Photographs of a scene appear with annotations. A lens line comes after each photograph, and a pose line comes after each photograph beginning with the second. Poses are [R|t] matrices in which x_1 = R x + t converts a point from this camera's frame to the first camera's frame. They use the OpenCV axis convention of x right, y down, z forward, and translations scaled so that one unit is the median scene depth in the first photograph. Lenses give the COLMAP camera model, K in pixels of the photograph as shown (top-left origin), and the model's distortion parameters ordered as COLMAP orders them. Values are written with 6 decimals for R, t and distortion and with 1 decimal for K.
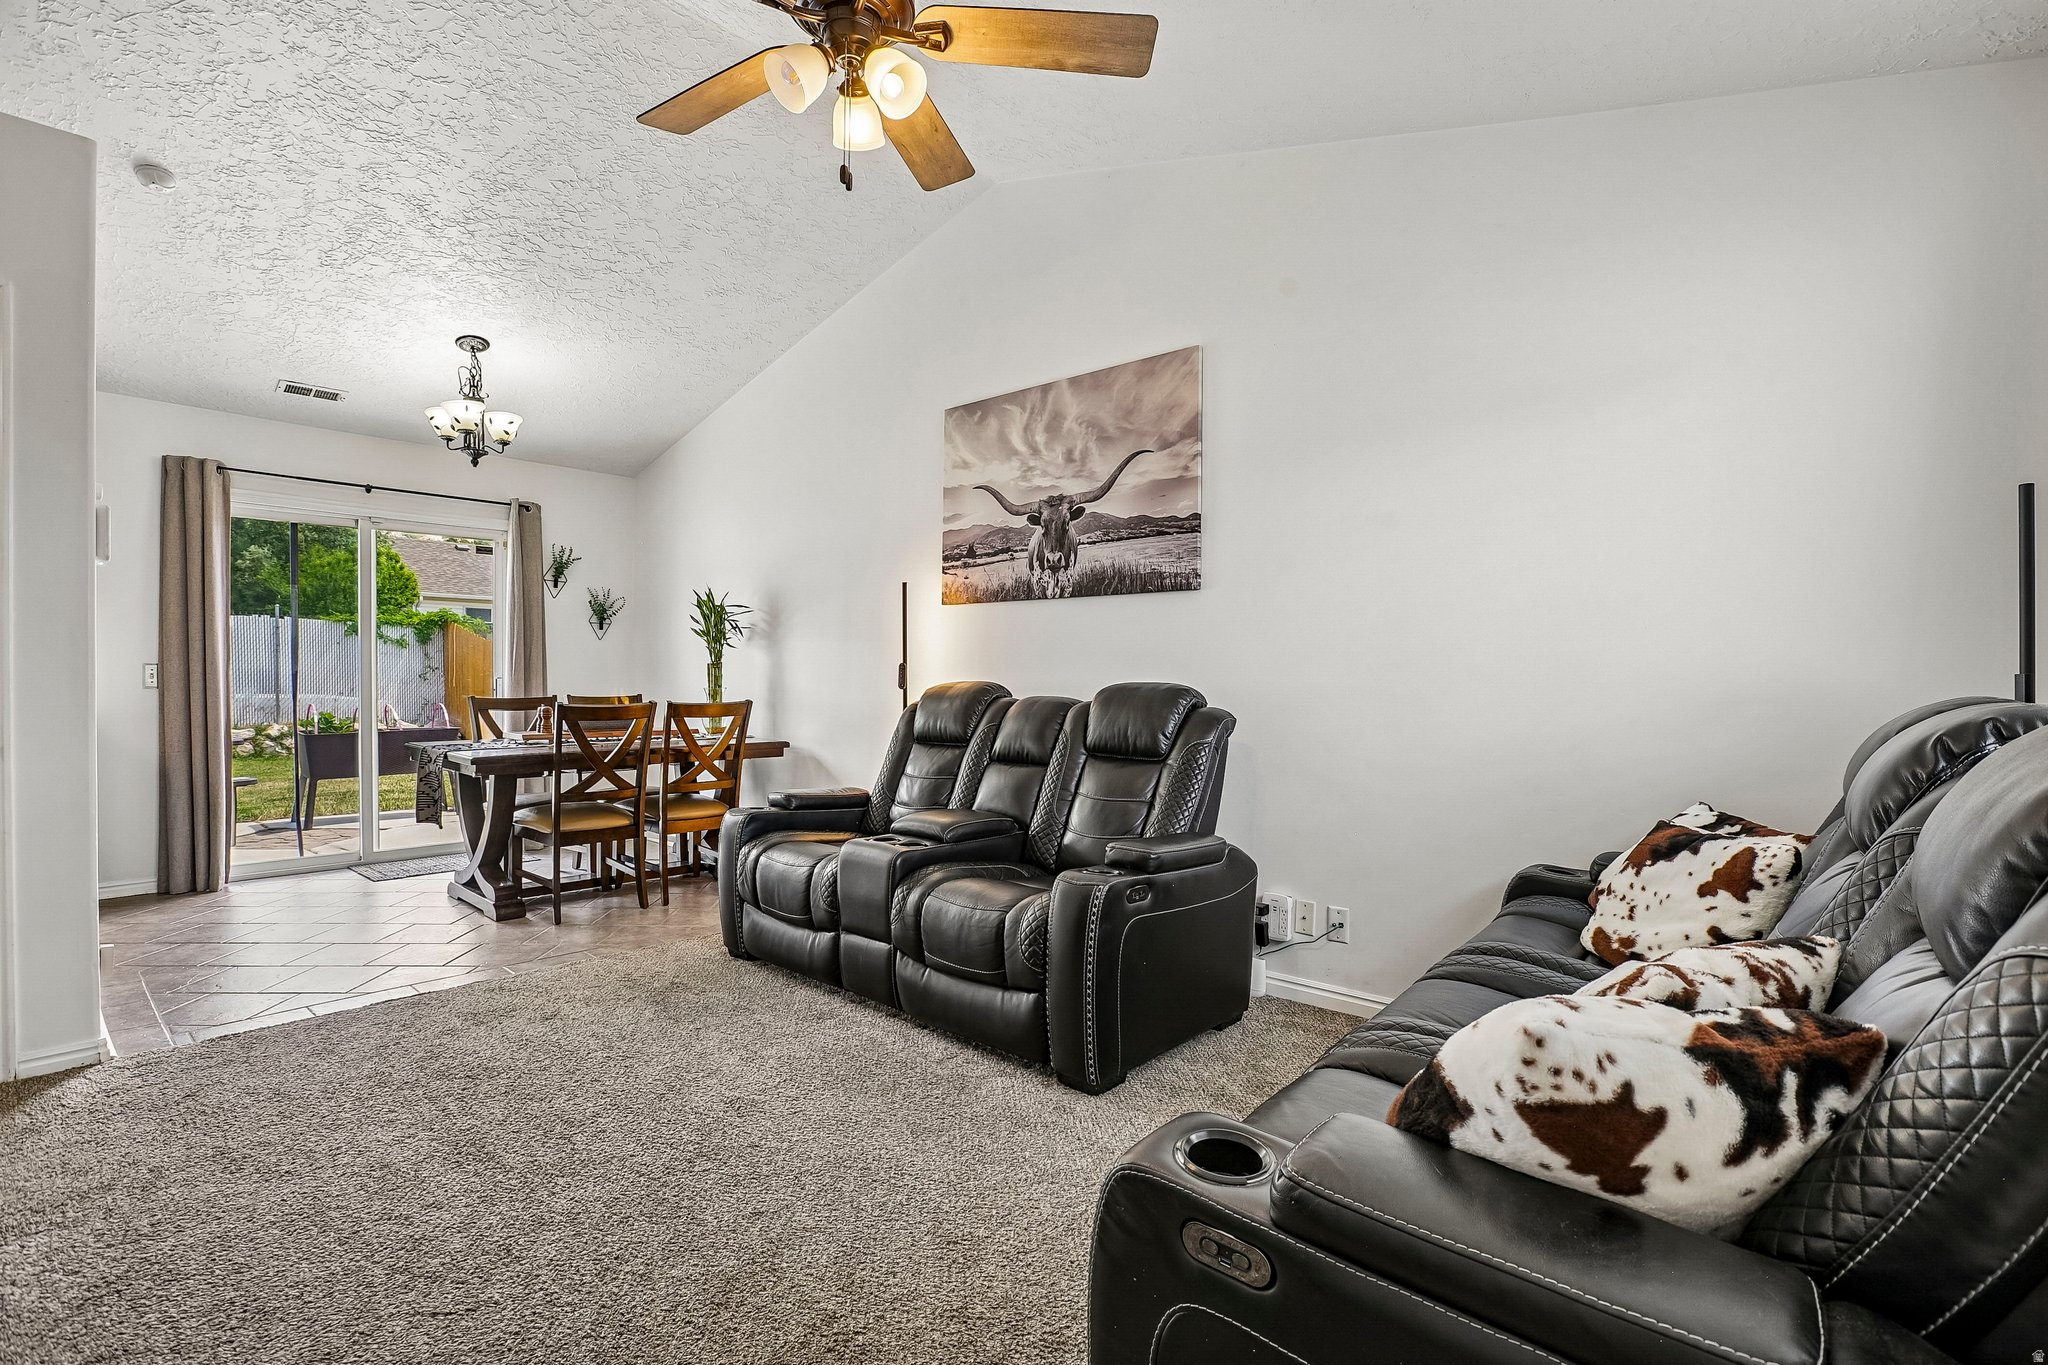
lens RADIAL K [[946.1, 0, 1013.0], [0, 946.1, 692.0], [0, 0, 1]] dist [-0.034215, 0.012471]
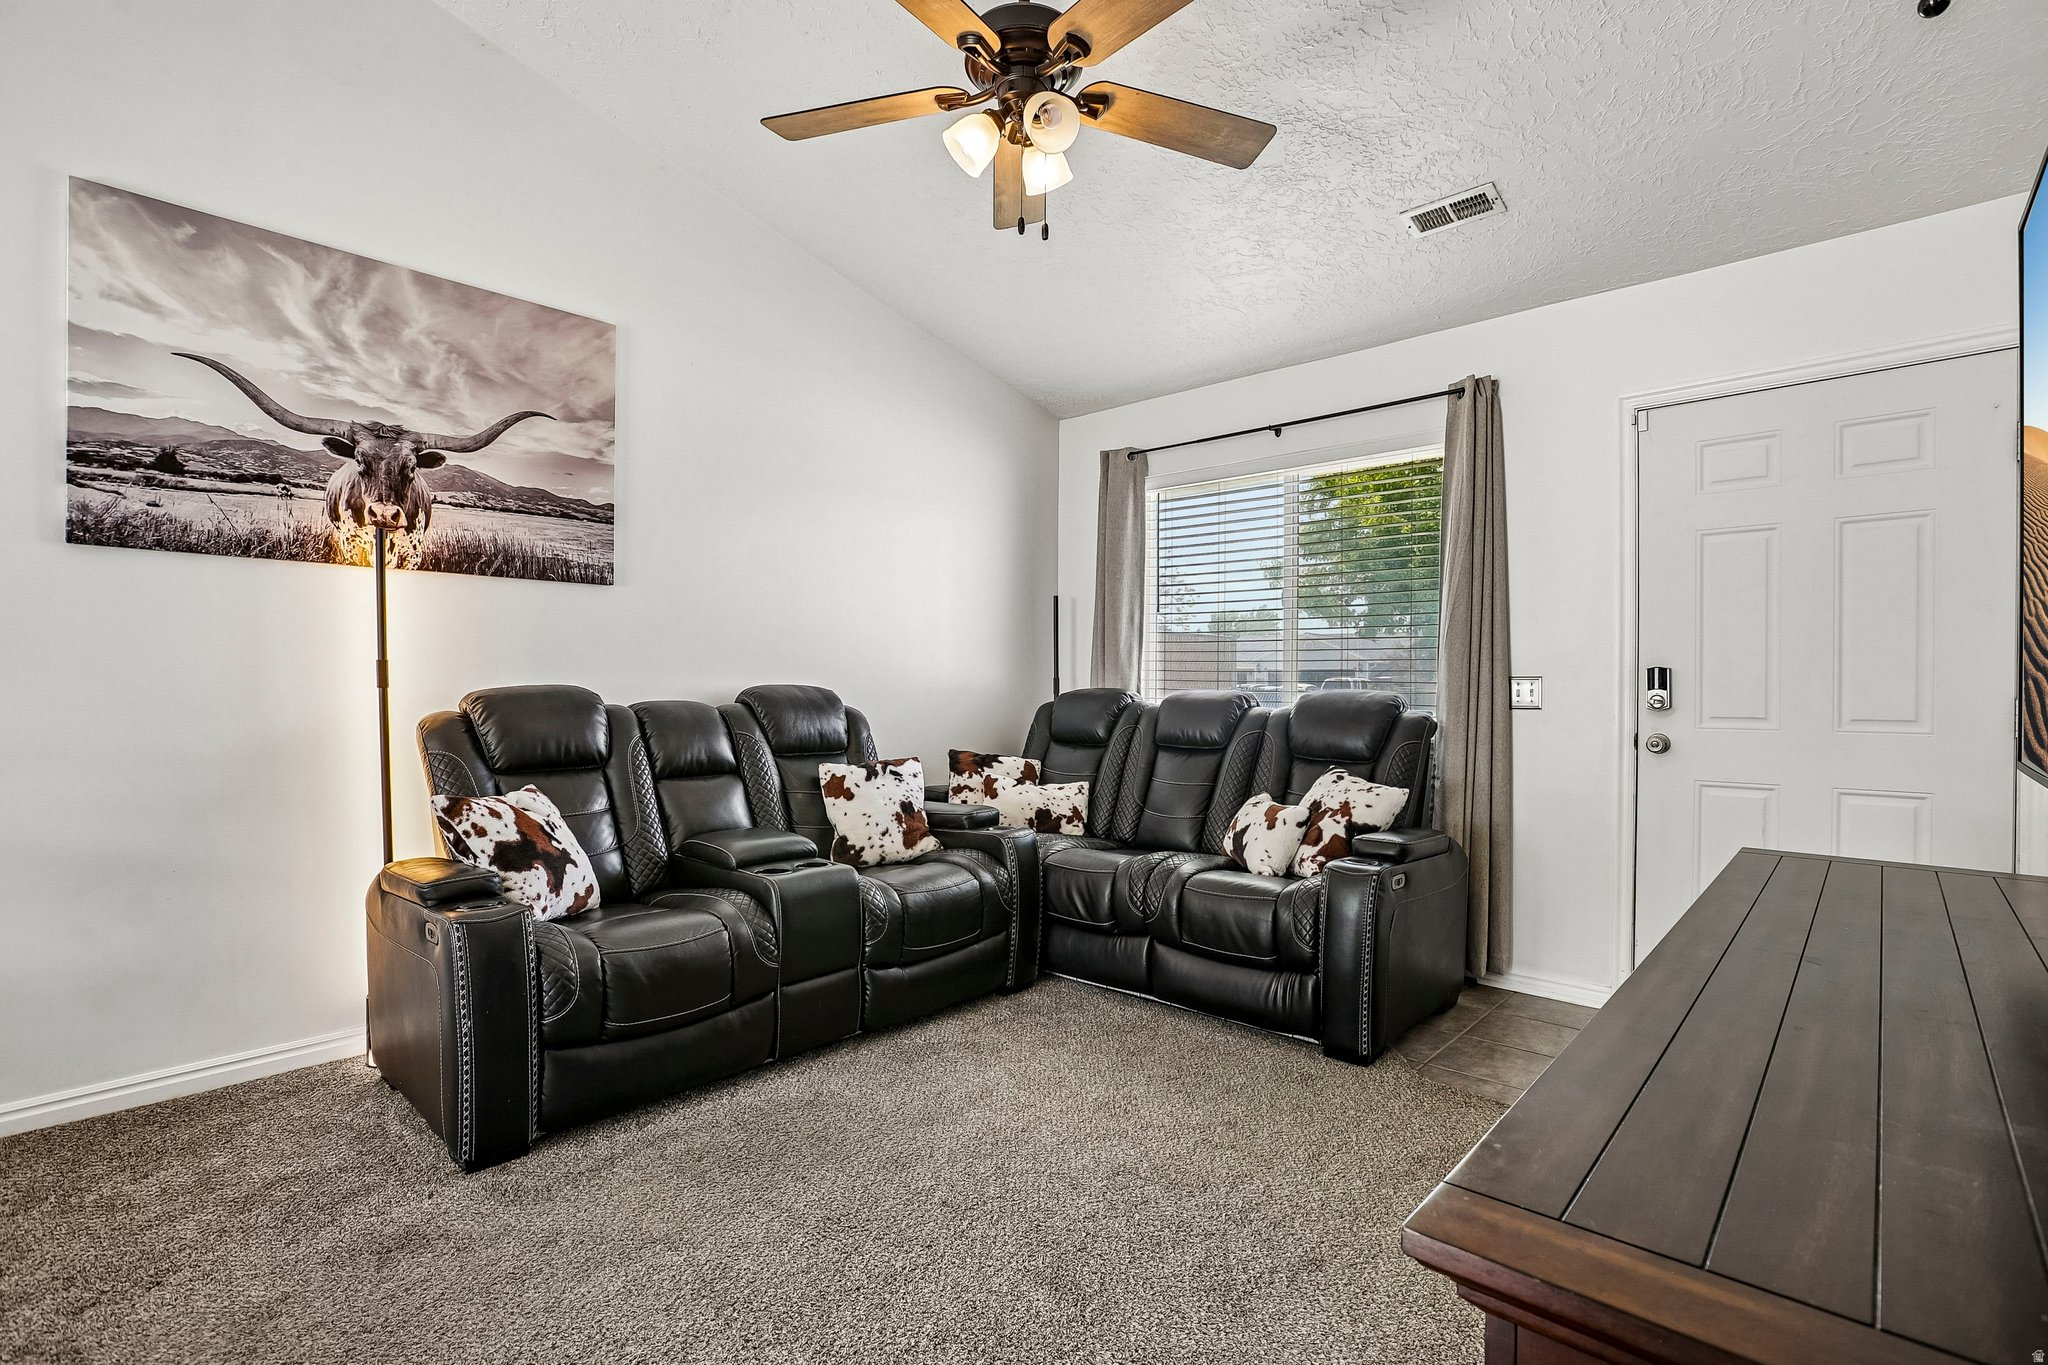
lens RADIAL K [[946.1, 0, 1045.0], [0, 946.1, 693.3], [0, 0, 1]] dist [-0.034215, 0.012471]
pose [[0.024258, -0.027459, 0.999329, -0.641314], [0.000933, 0.999623, 0.027445, -0.022876], [-0.999705, 0.000267, 0.024275, 0.476716]]
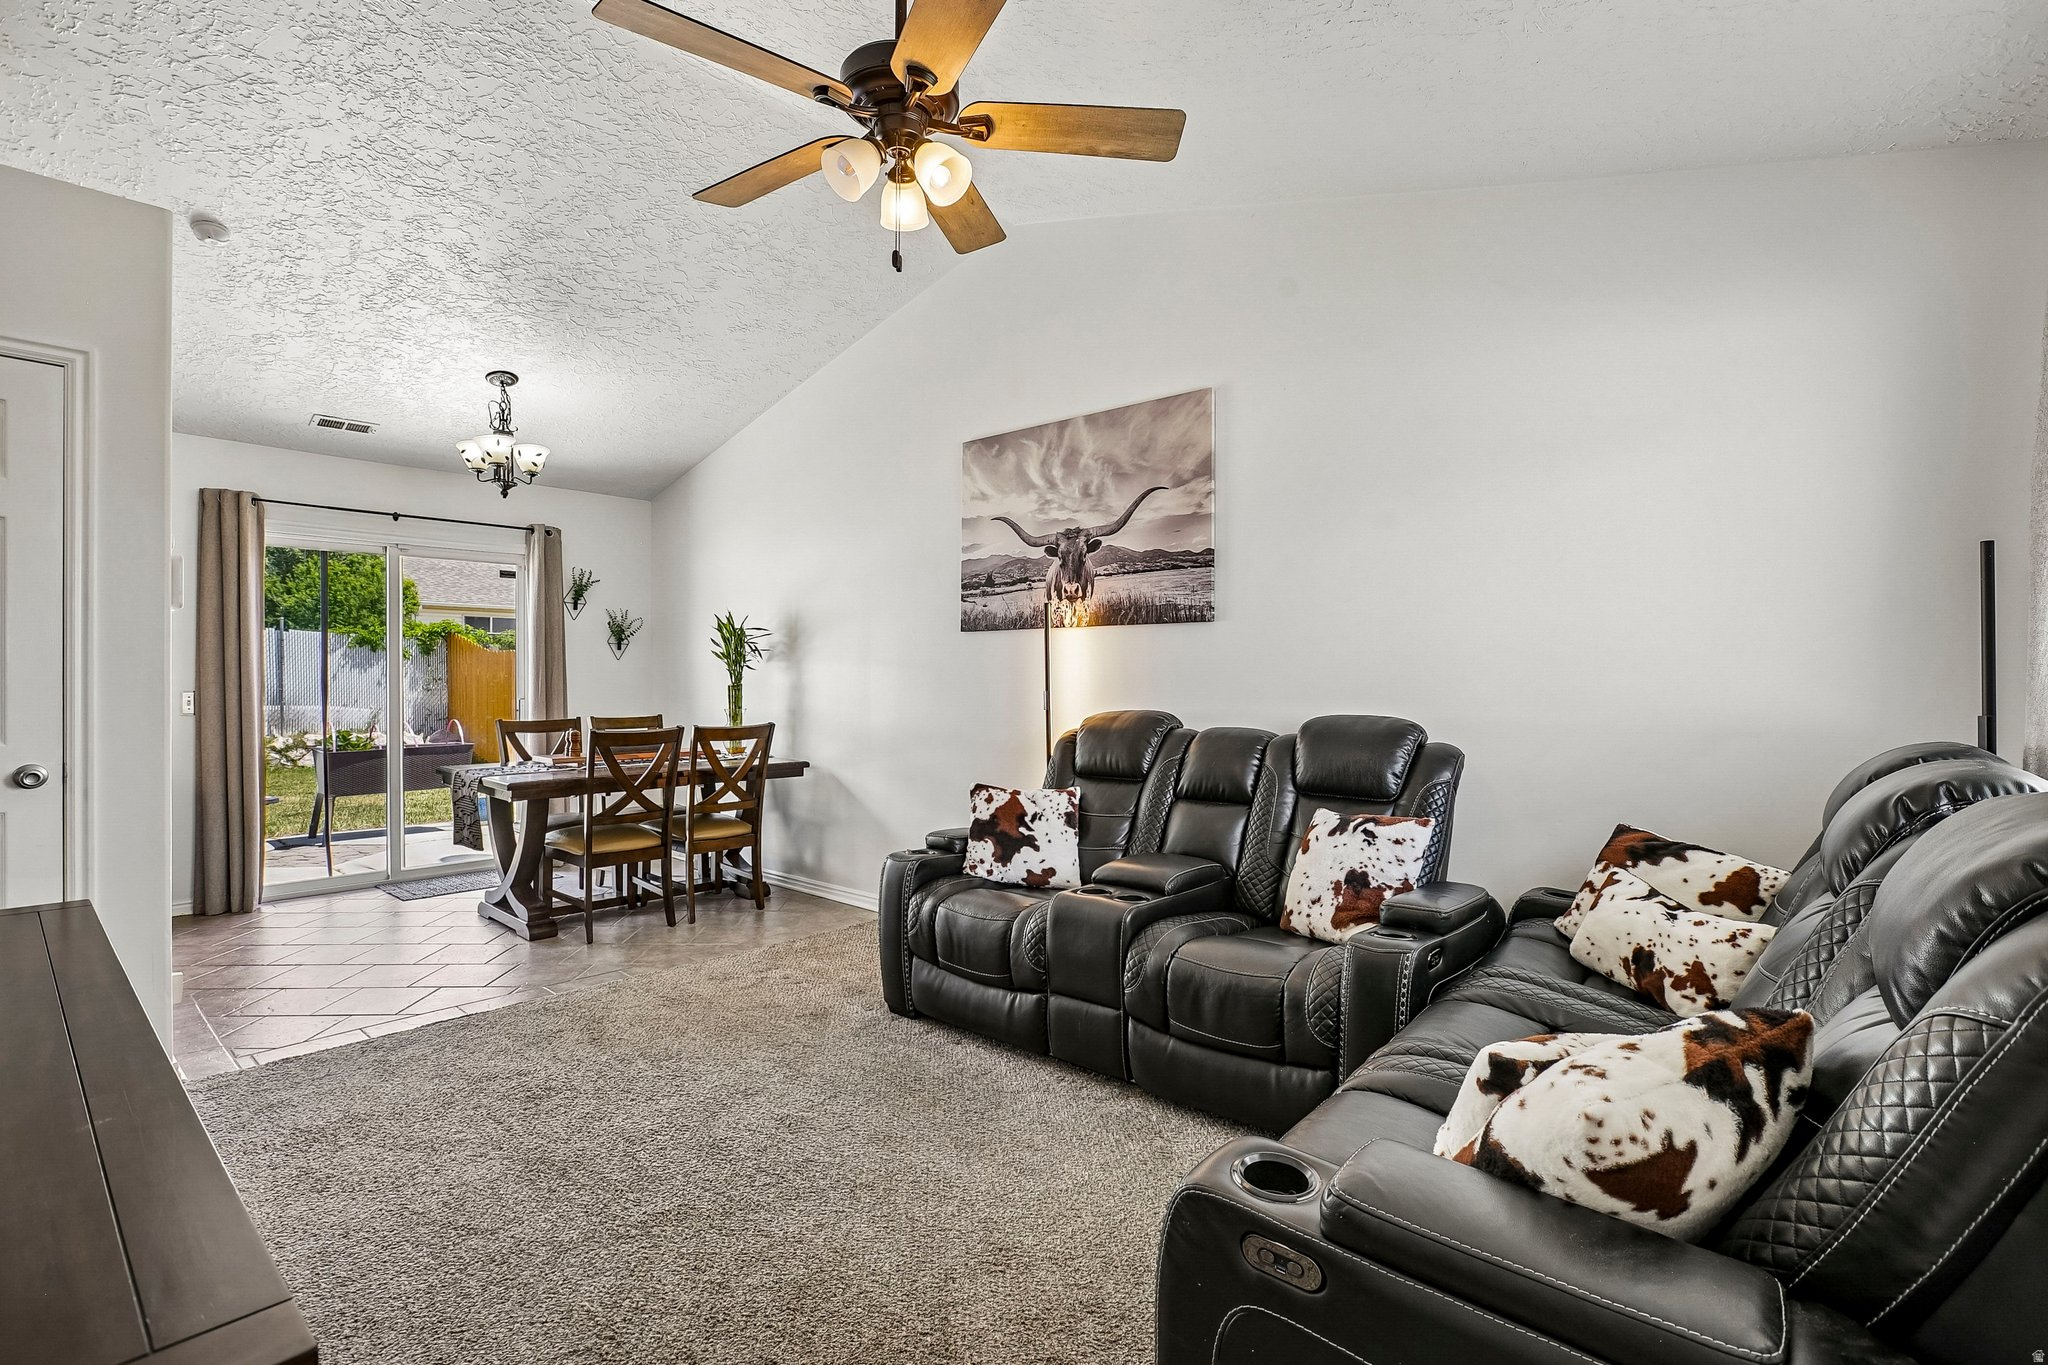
lens RADIAL K [[946.1, 0, 1014.3], [0, 946.1, 693.2], [0, 0, 1]] dist [-0.034215, 0.012471]
pose [[0.999968, -0.005098, 0.006216, -0.025851], [0.005107, 0.999986, -0.001505, -0.025070], [-0.006208, 0.001537, 0.999980, -0.037813]]
